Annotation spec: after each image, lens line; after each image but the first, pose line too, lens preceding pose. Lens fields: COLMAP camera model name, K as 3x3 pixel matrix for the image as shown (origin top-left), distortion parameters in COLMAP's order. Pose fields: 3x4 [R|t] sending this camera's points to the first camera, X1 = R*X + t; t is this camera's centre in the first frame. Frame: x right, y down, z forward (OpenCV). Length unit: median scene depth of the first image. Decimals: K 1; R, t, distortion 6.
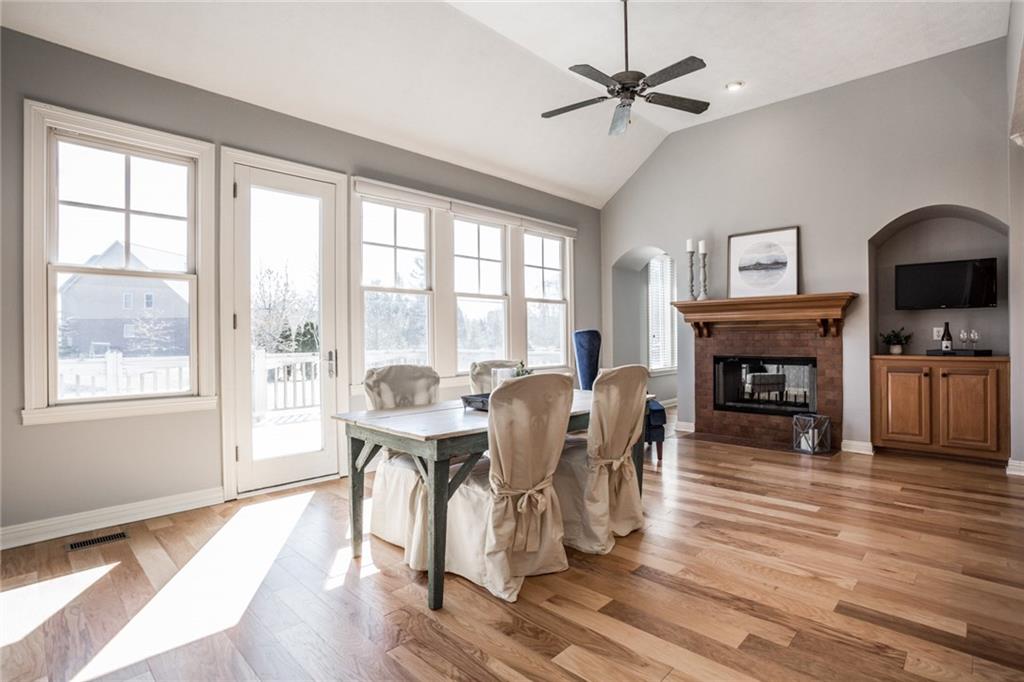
lens RADIAL K [[508.0, 0, 508.2], [0, 508.0, 339.1], [0, 0, 1]] dist [-0.078073, 0.031768]
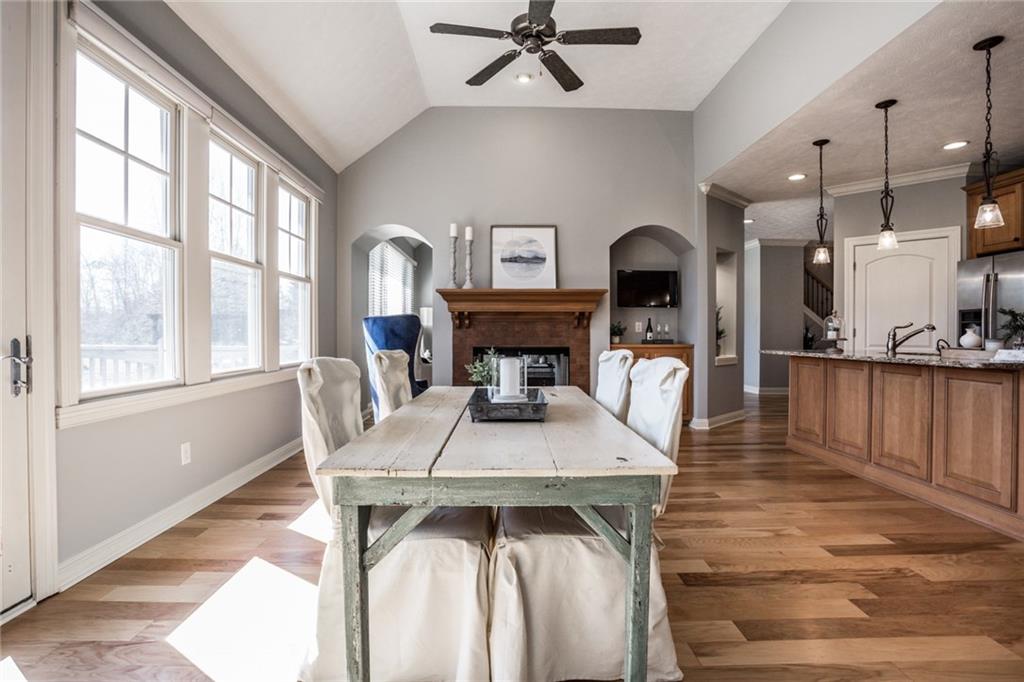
lens RADIAL K [[514.5, 0, 504.3], [0, 514.5, 337.2], [0, 0, 1]] dist [-0.081149, 0.035992]
pose [[0.707066, 0.003645, 0.707138, -0.301989], [-0.003260, 0.999993, -0.001895, 0.018633], [-0.707140, -0.000965, 0.707073, 0.304793]]
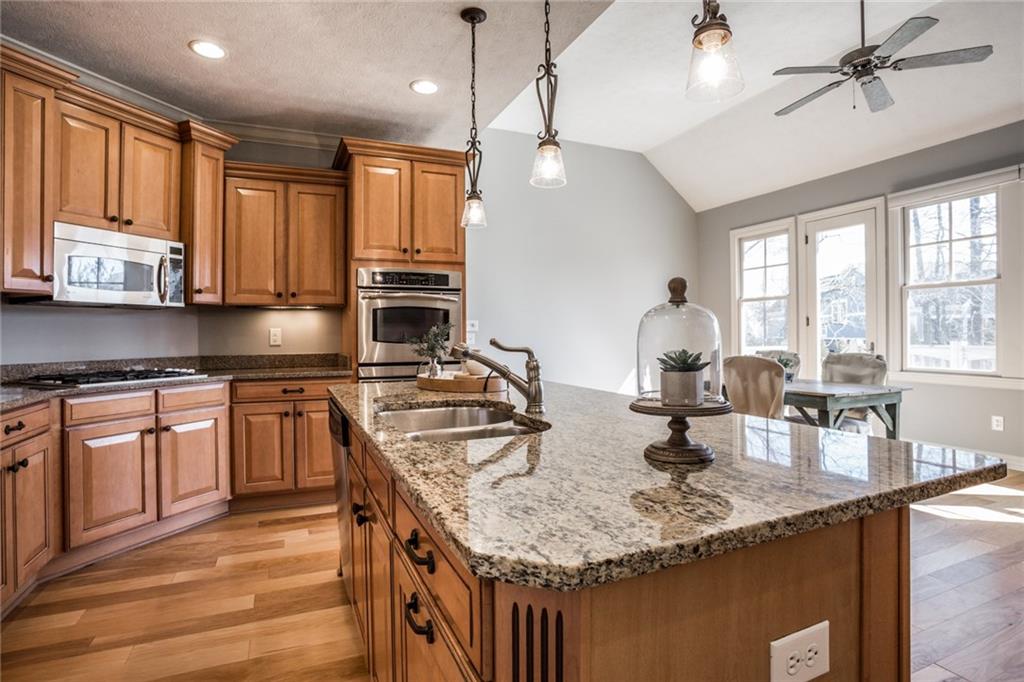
lens RADIAL K [[523.0, 0, 506.9], [0, 523.0, 328.2], [0, 0, 1]] dist [-0.080098, 0.035465]
pose [[-0.378668, 0.001335, -0.925532, 0.992654], [0.005181, 0.999986, -0.000677, -0.012651], [0.925518, -0.005051, -0.378669, 0.538280]]
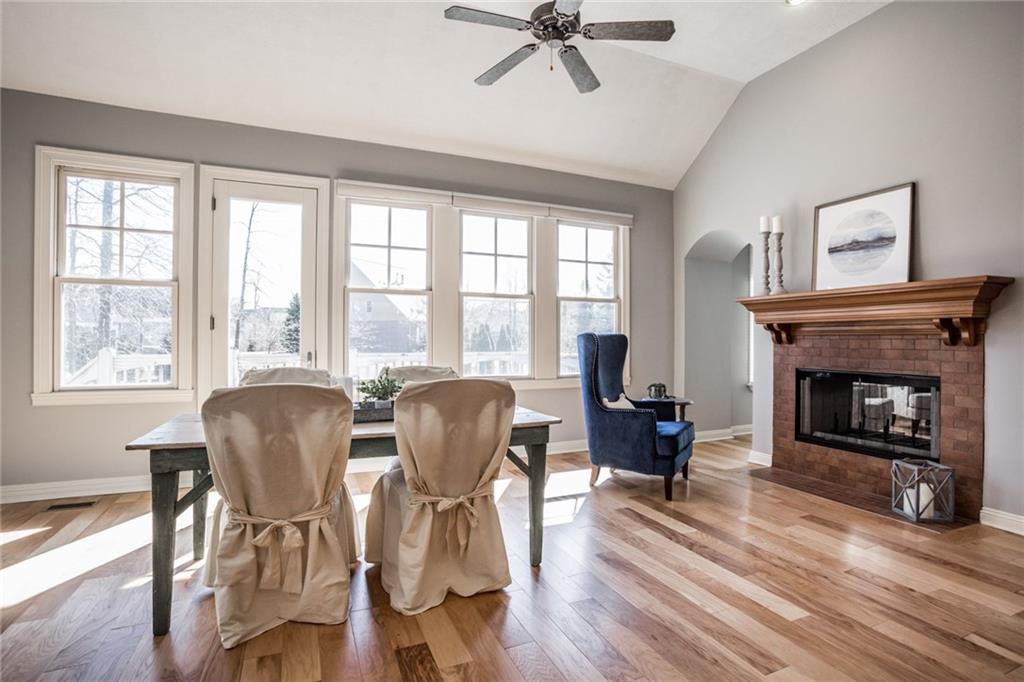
lens RADIAL K [[499.4, 0, 505.7], [0, 499.4, 341.1], [0, 0, 1]] dist [-0.076230, 0.032059]
pose [[0.923354, 0.012685, -0.383740, 0.343514], [-0.012935, 0.999914, 0.001931, -0.004252], [0.383732, 0.003181, 0.923439, 0.188434]]
